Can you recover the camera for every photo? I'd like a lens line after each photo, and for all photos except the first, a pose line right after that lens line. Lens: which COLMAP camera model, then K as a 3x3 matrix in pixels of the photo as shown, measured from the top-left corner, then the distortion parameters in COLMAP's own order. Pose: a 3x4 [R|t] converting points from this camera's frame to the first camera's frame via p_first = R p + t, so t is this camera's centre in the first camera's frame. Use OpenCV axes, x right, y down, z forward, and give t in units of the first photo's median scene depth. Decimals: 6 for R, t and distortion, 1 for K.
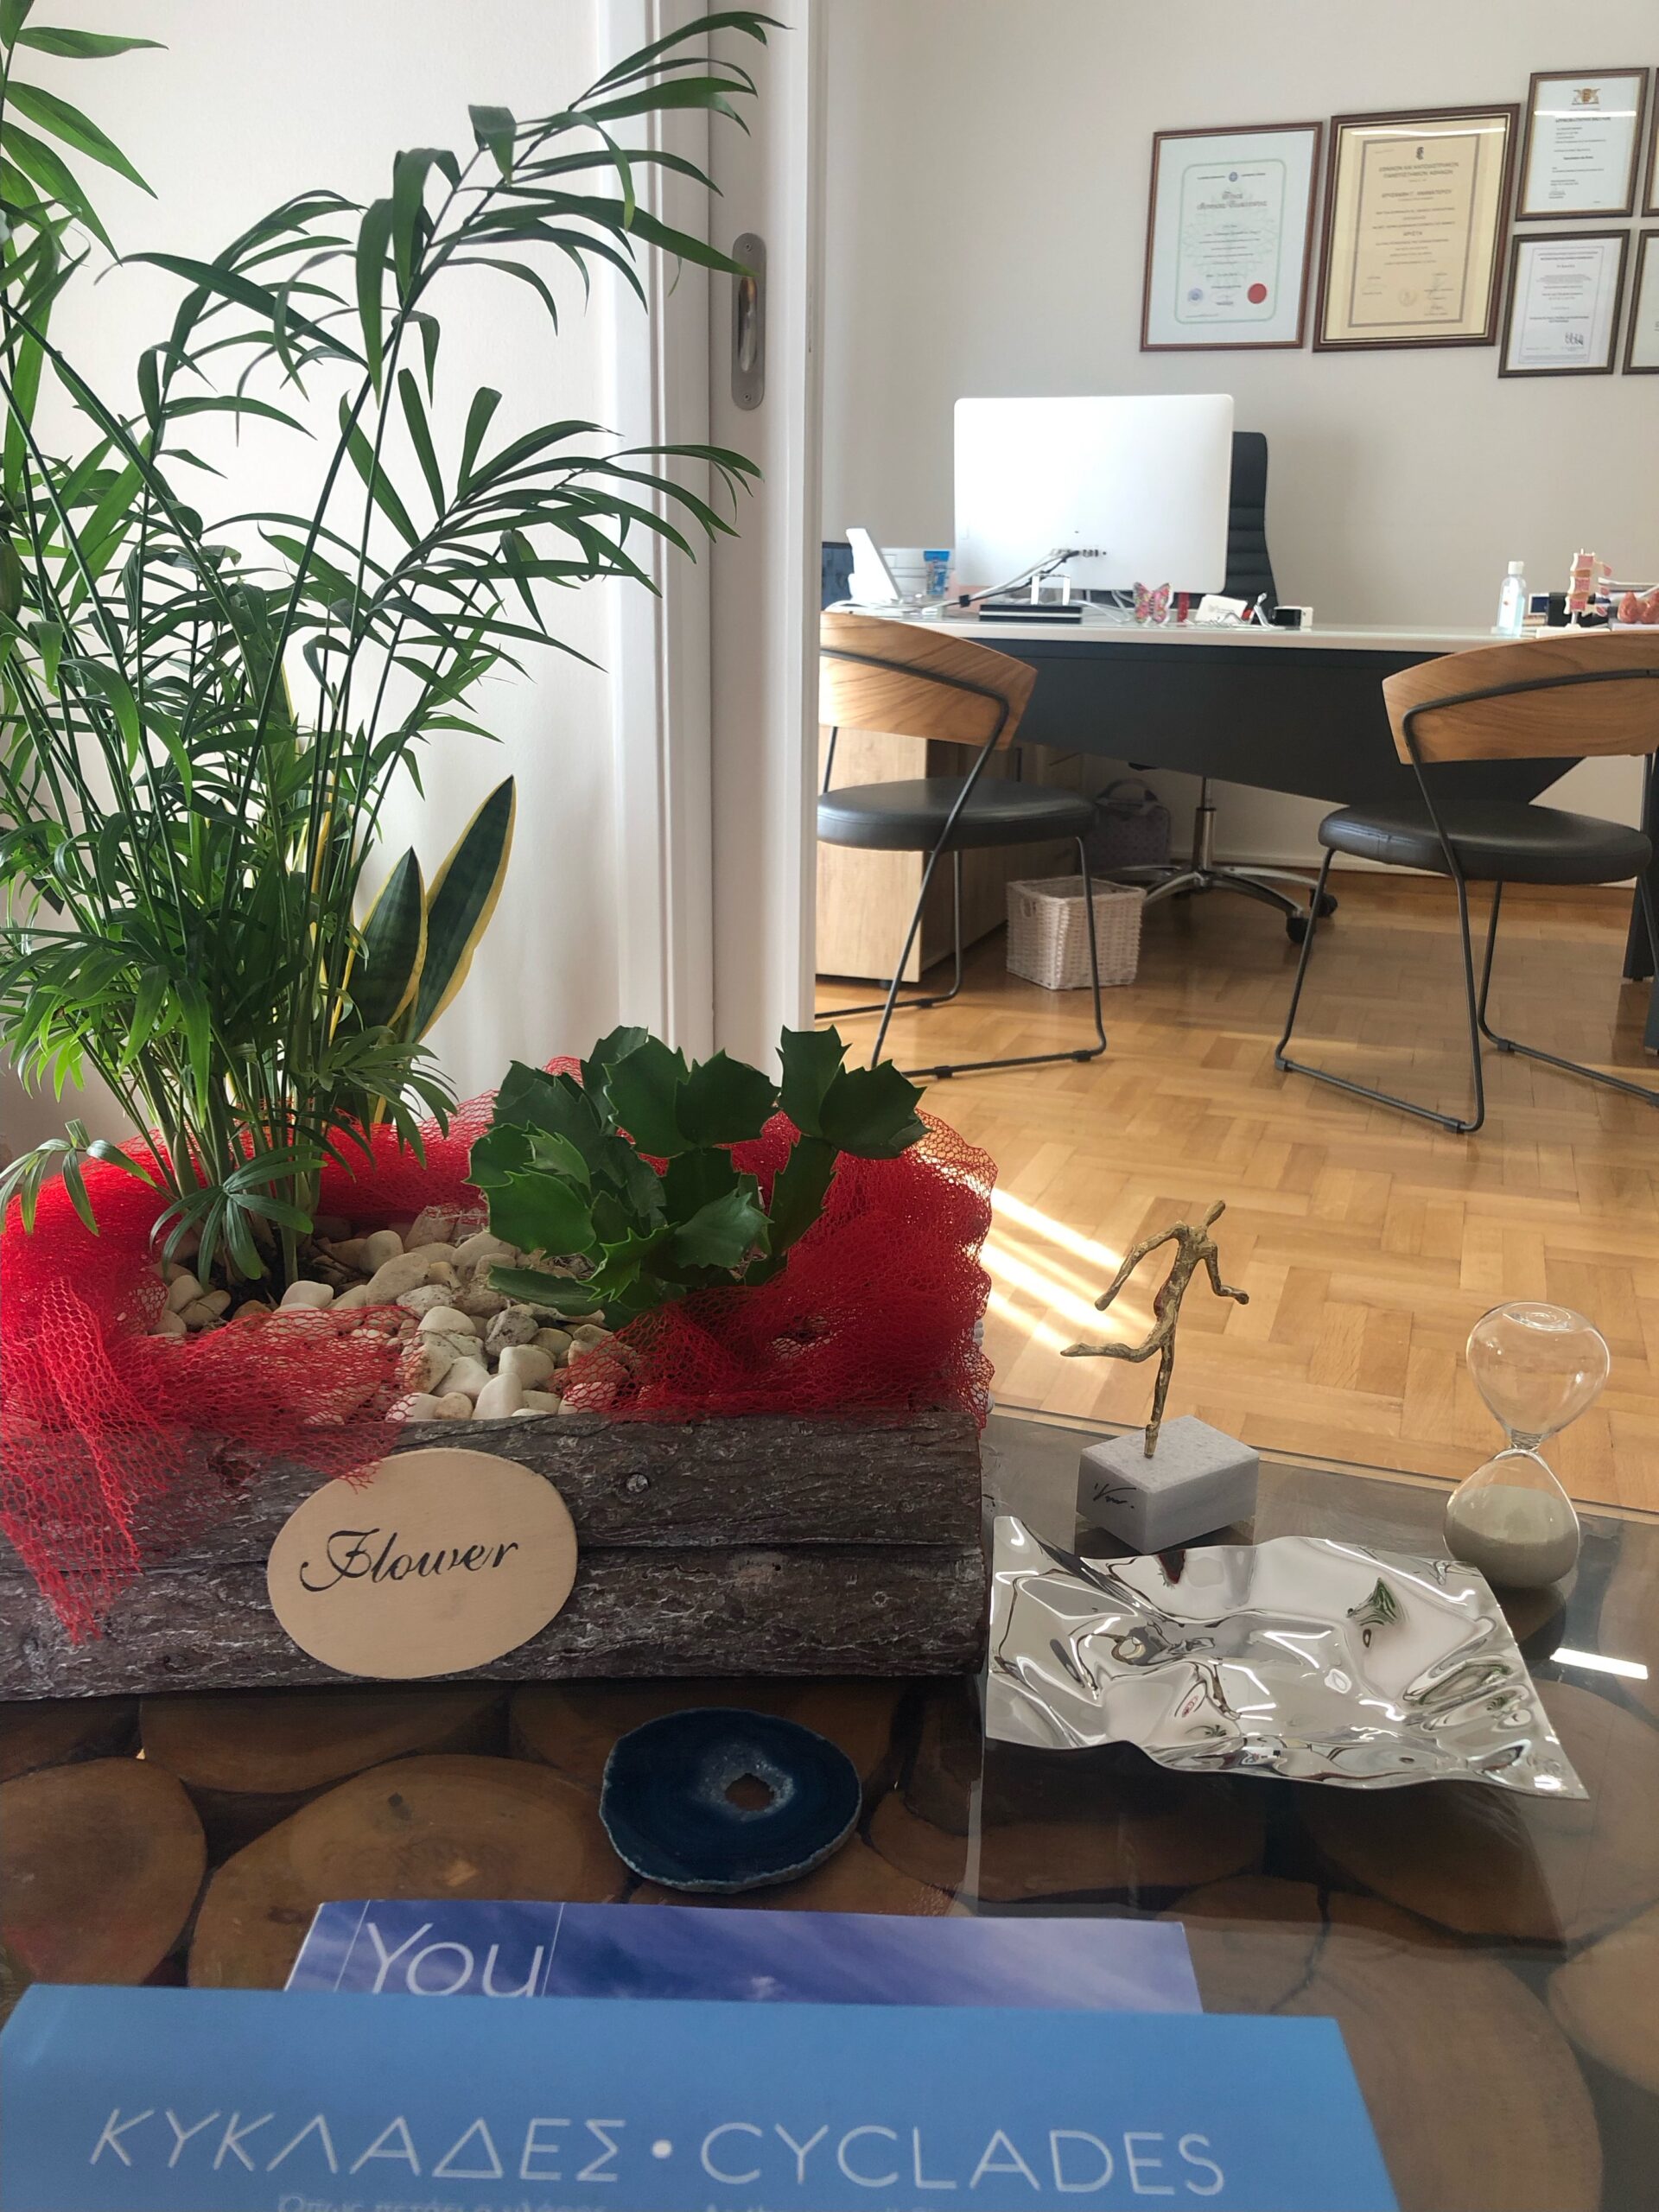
lens RADIAL K [[1804.3, 0, 814.7], [0, 1804.3, 1099.6], [0, 0, 1]] dist [0.011793, -0.011635]
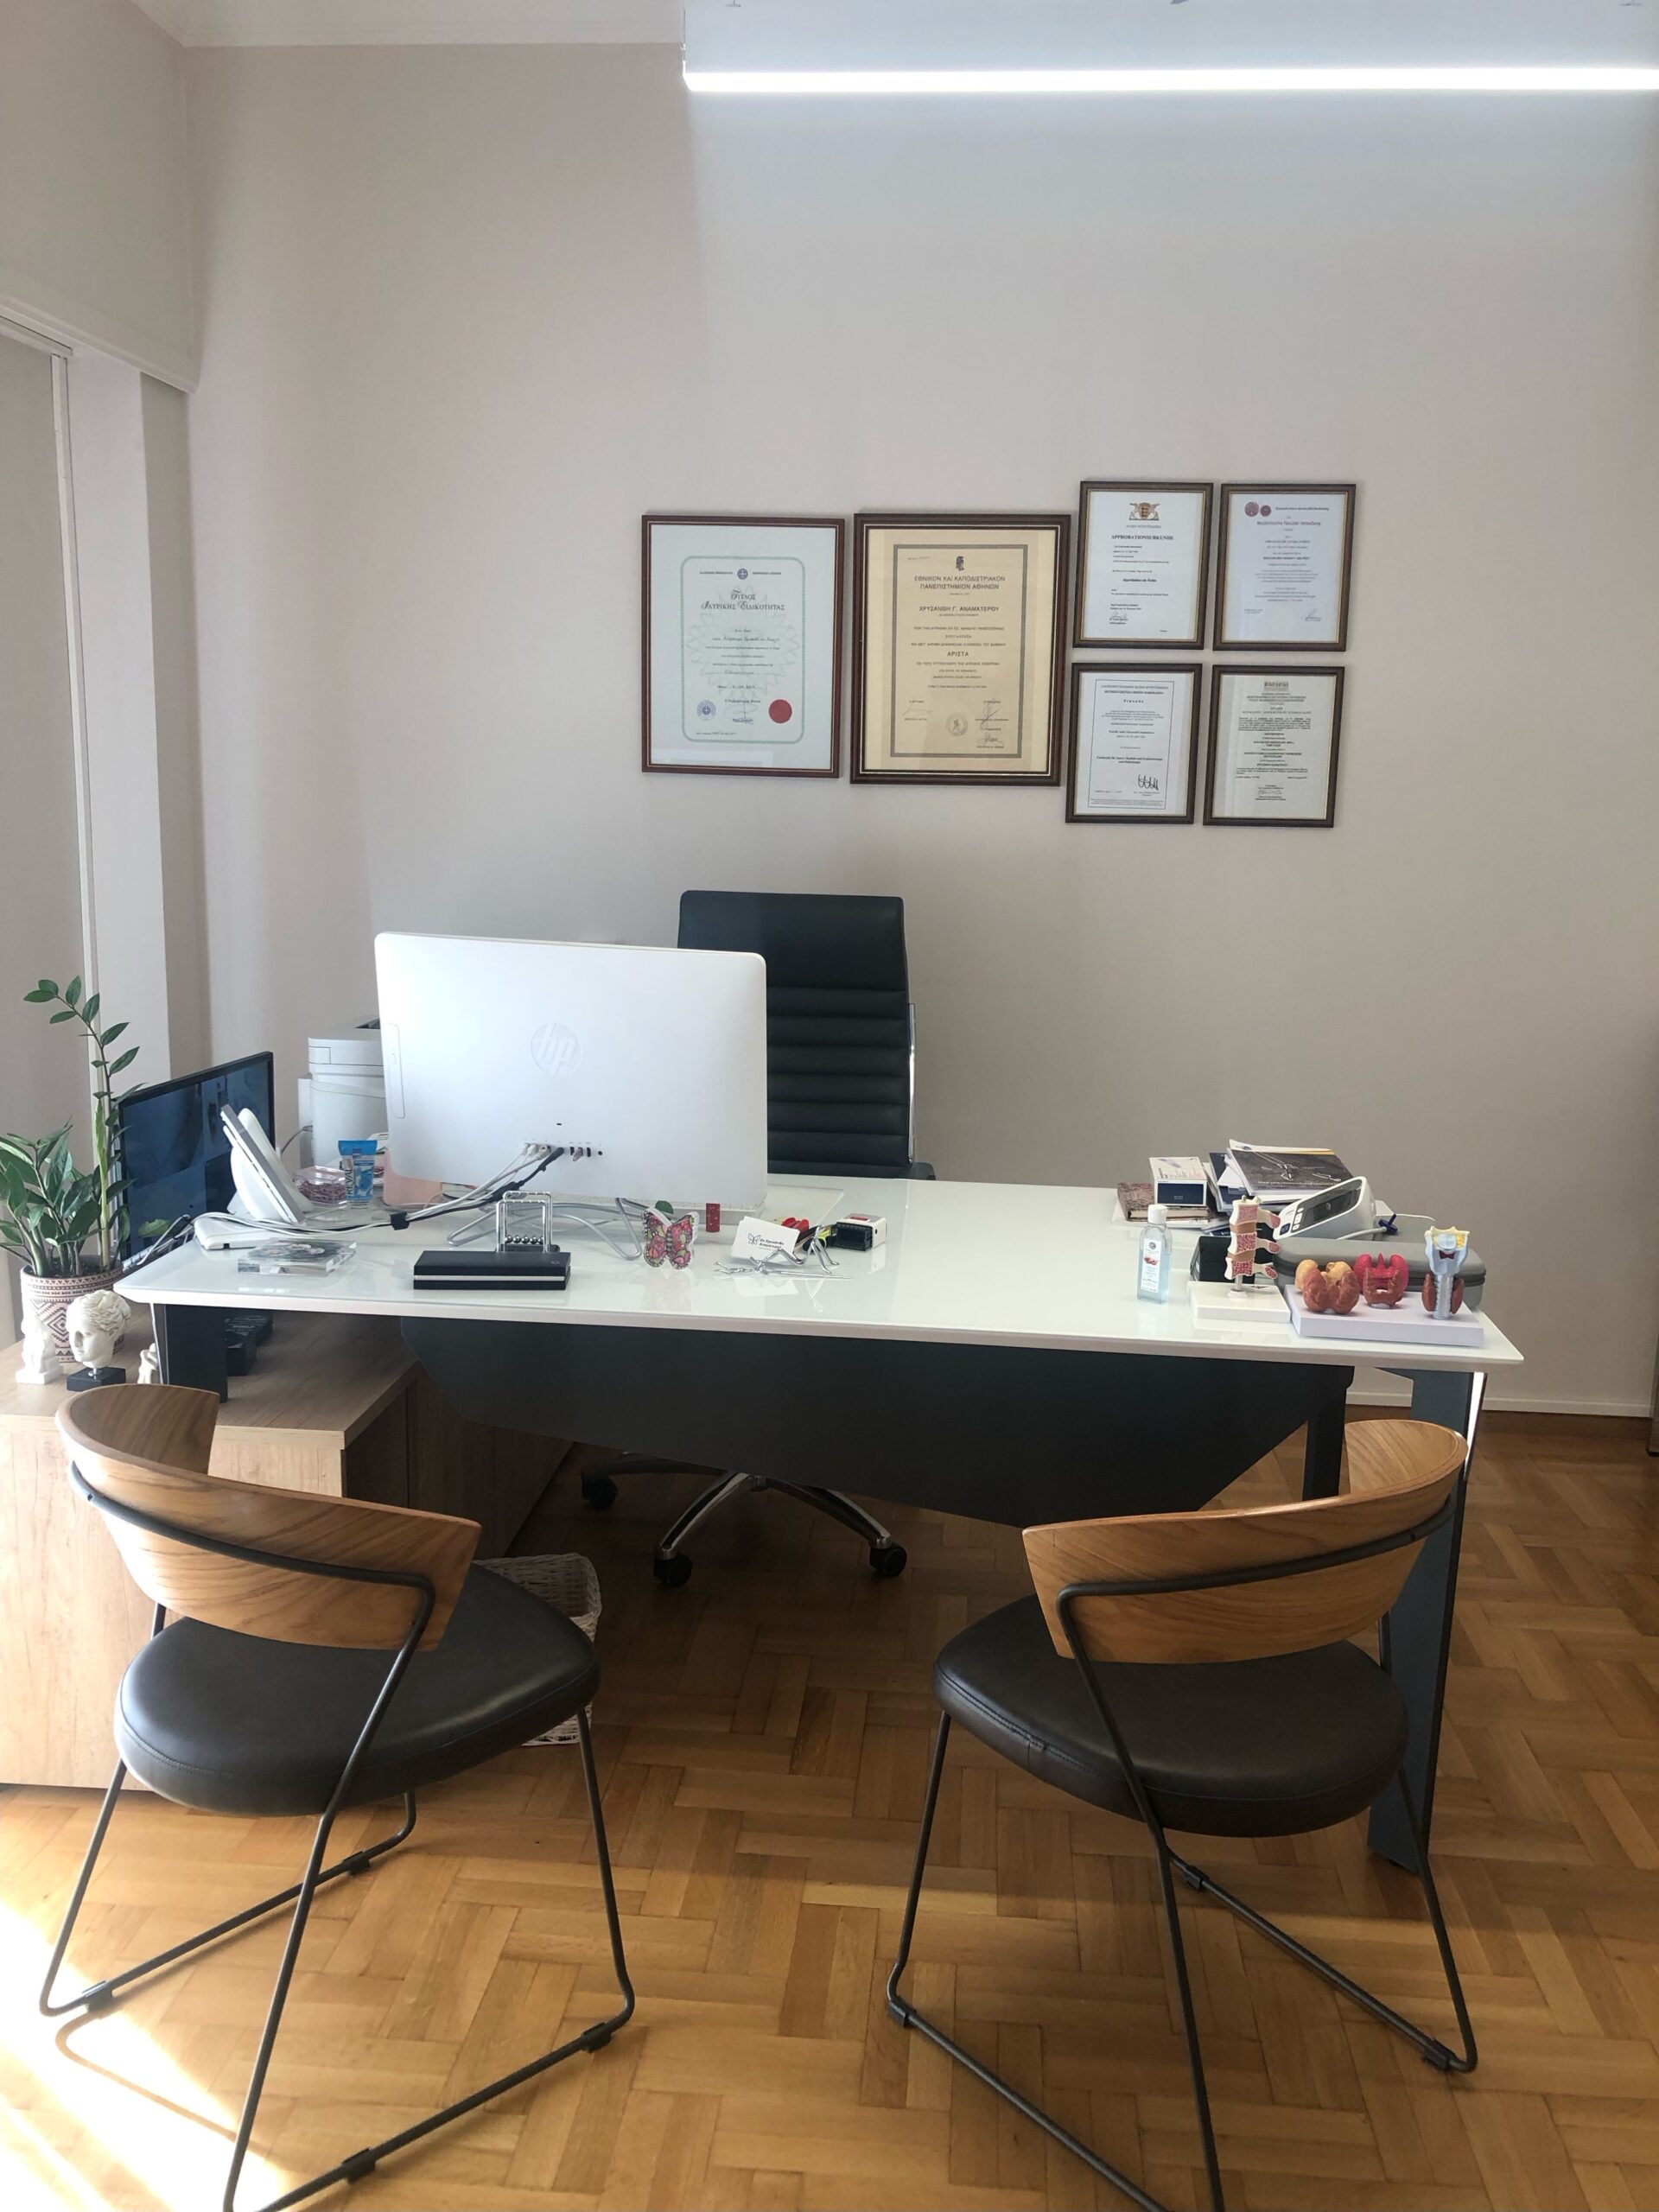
lens RADIAL K [[1743.6, 0, 843.8], [0, 1743.6, 1115.7], [0, 0, 1]] dist [0.039431, 0.002527]
pose [[0.965431, -0.046091, 0.256551, 0.064456], [0.066433, 0.995248, -0.071192, -0.217082], [-0.252051, 0.085774, 0.963905, 0.259370]]
